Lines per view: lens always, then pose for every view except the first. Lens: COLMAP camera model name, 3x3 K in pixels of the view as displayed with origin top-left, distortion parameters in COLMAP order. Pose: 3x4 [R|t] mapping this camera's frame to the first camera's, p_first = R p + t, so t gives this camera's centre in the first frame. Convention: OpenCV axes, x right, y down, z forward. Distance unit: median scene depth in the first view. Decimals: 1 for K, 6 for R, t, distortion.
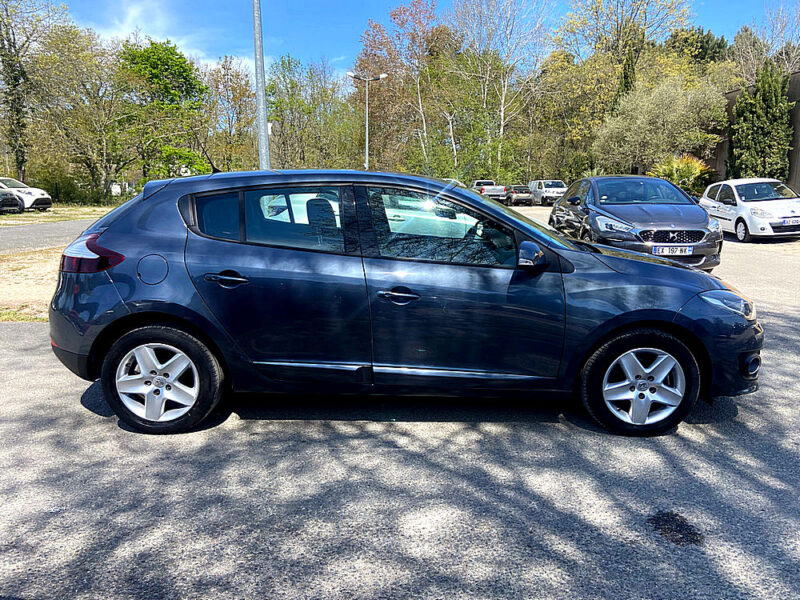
lens RADIAL K [[595.8, 0, 404.7], [0, 595.8, 304.0], [0, 0, 1]] dist [0.120728, -0.138175]
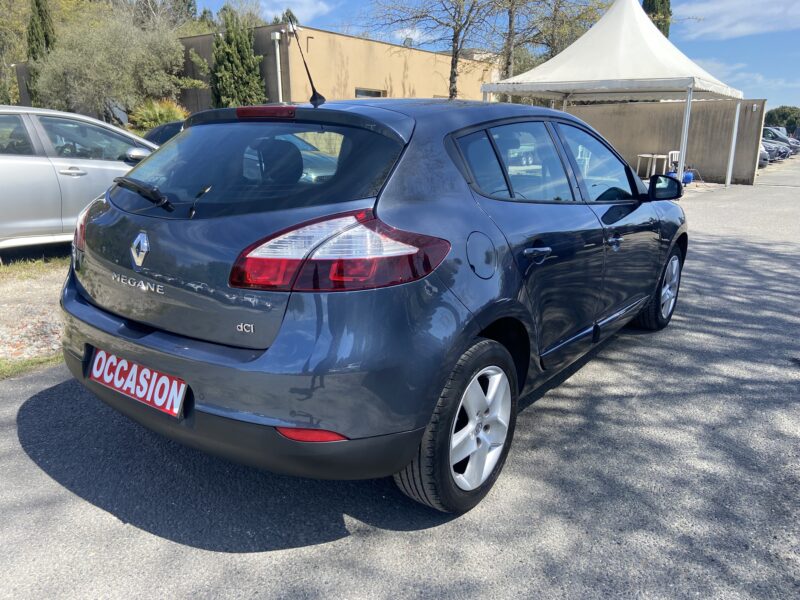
lens RADIAL K [[595.8, 0, 404.7], [0, 595.8, 304.0], [0, 0, 1]] dist [0.120728, -0.138175]
pose [[0.586206, -0.219371, 0.779897, -0.176206], [0.154565, 0.975244, 0.158140, -0.021824], [-0.795281, 0.027842, 0.605601, 0.127026]]
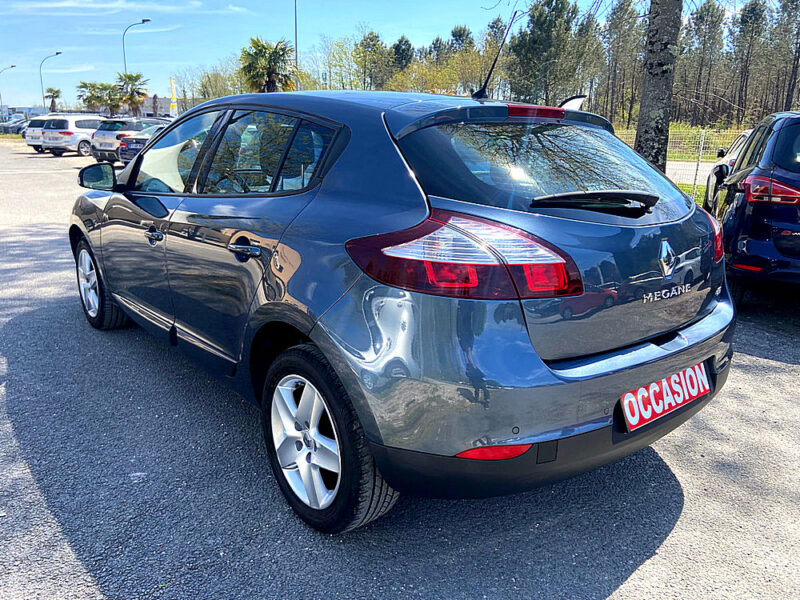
lens RADIAL K [[598.1, 0, 407.7], [0, 598.1, 307.1], [0, 0, 1]] dist [0.121353, -0.161618]
pose [[-0.646050, -0.232003, 0.727182, -0.166246], [0.118453, 0.910673, 0.395781, -0.059479], [-0.754048, 0.341831, -0.560859, 0.321702]]
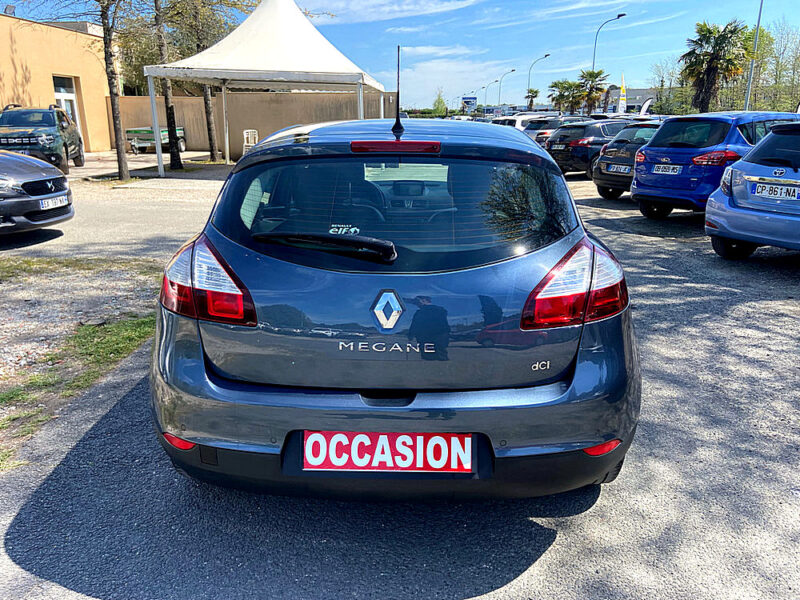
lens RADIAL K [[595.8, 0, 404.7], [0, 595.8, 304.0], [0, 0, 1]] dist [0.120728, -0.138175]
pose [[0.026099, -0.299317, 0.953797, -0.209856], [0.197706, 0.936821, 0.288580, -0.049814], [-0.979914, 0.181039, 0.083627, 0.217495]]
